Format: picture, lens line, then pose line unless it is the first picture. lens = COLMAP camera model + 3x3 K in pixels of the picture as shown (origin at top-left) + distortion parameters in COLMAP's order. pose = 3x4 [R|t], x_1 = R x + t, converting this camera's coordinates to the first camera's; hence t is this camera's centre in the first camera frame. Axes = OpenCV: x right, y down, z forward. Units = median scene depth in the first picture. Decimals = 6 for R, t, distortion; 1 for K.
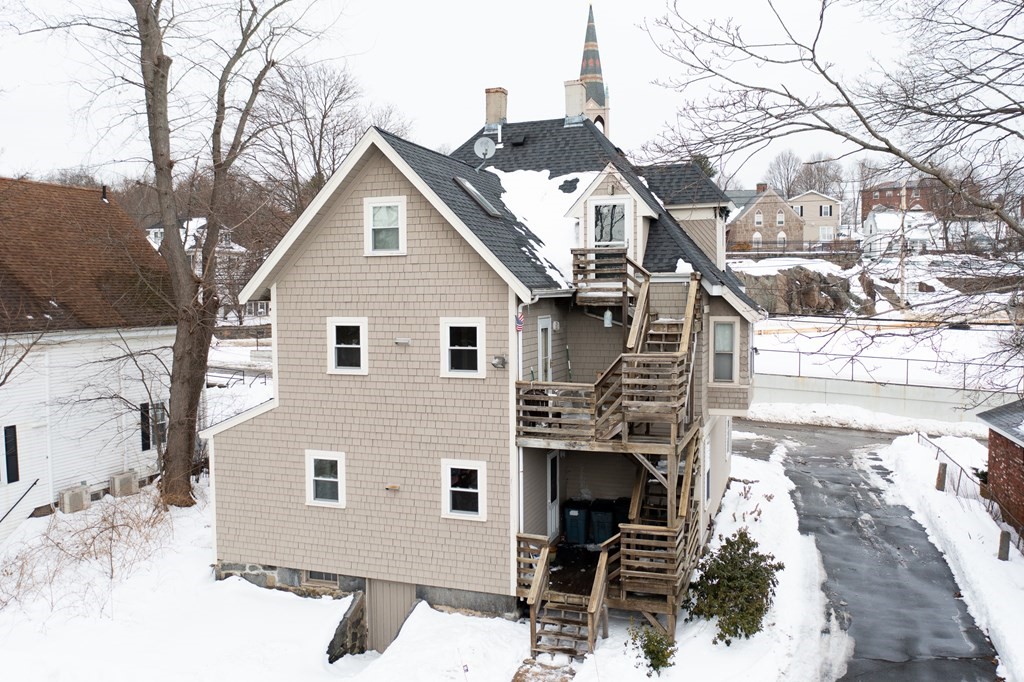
lens RADIAL K [[823.4, 0, 512.0], [0, 823.4, 341.0], [0, 0, 1]] dist [-0.041644, 0.003228]
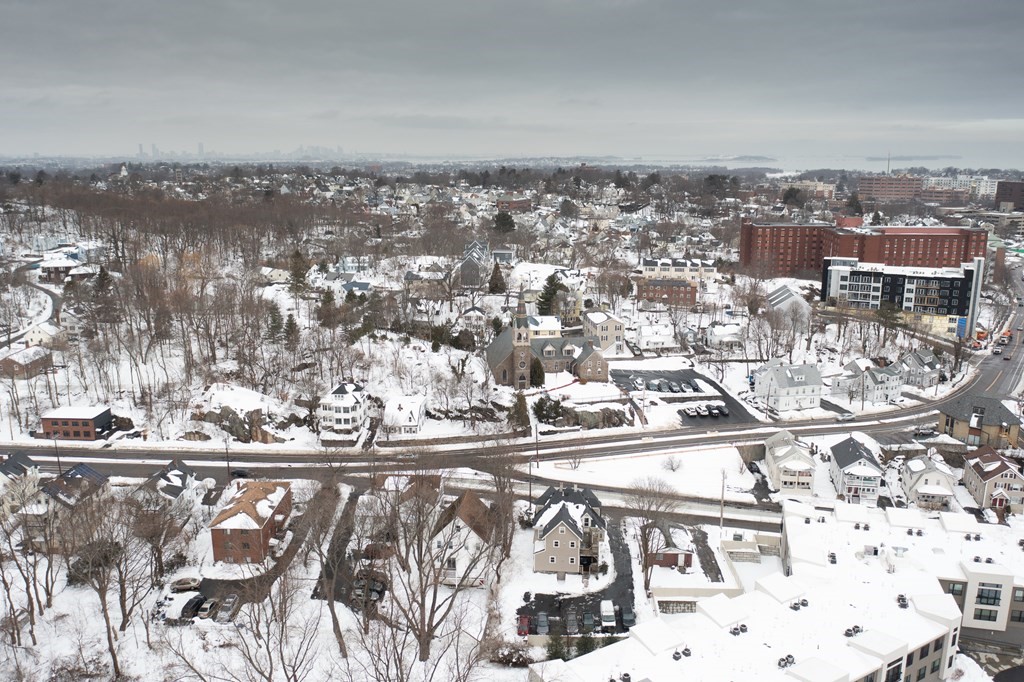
lens RADIAL K [[798.4, 0, 512.0], [0, 798.4, 341.0], [0, 0, 1]] dist [-0.043022, 0.006119]
pose [[0.973000, -0.048960, 0.225553, -2.163982], [0.010317, 0.985491, 0.169411, -3.094263], [-0.230575, -0.162510, 0.959388, -5.686732]]
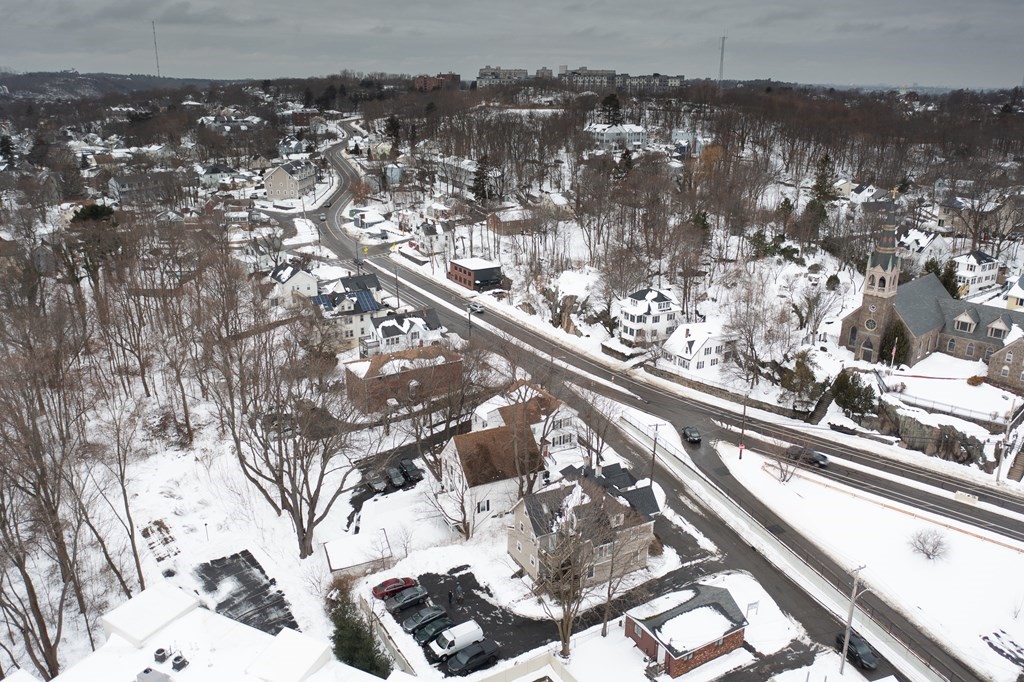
lens RADIAL K [[798.4, 0, 512.0], [0, 798.4, 341.0], [0, 0, 1]] dist [-0.043022, 0.006119]
pose [[0.726290, 0.221184, -0.650830, 2.834573], [-0.049818, 0.961264, 0.271090, -2.535559], [0.685580, -0.164467, 0.709176, -2.508911]]
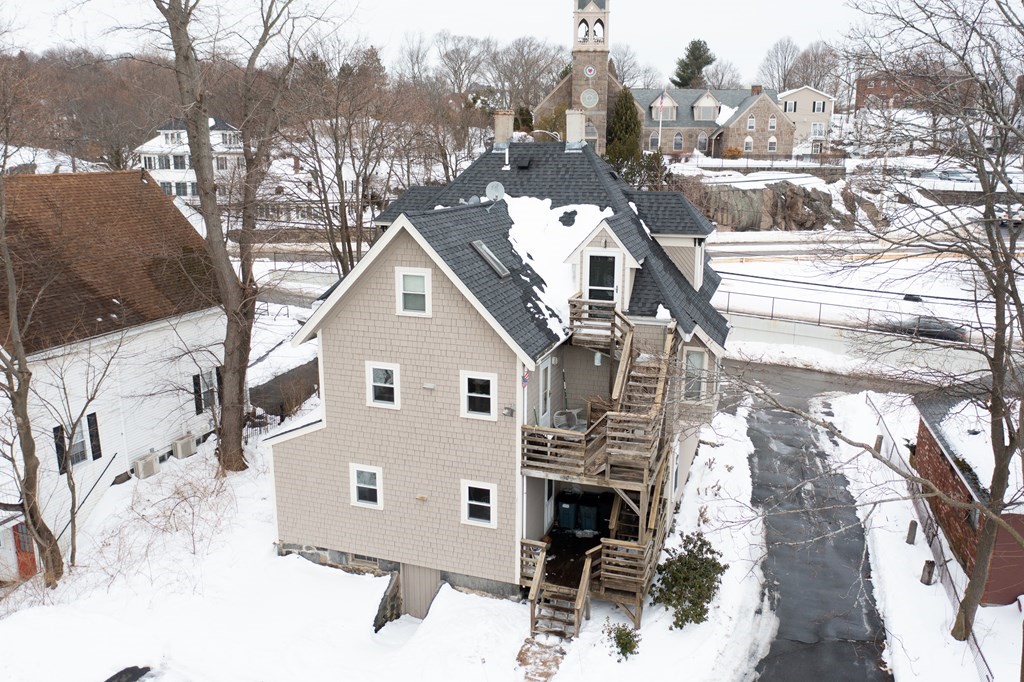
lens RADIAL K [[798.4, 0, 512.0], [0, 798.4, 341.0], [0, 0, 1]] dist [-0.043022, 0.006119]
pose [[0.999932, 0.010001, 0.005997, -0.016546], [-0.010892, 0.984680, 0.174033, -0.259490], [-0.004165, -0.174087, 0.984722, -0.148040]]
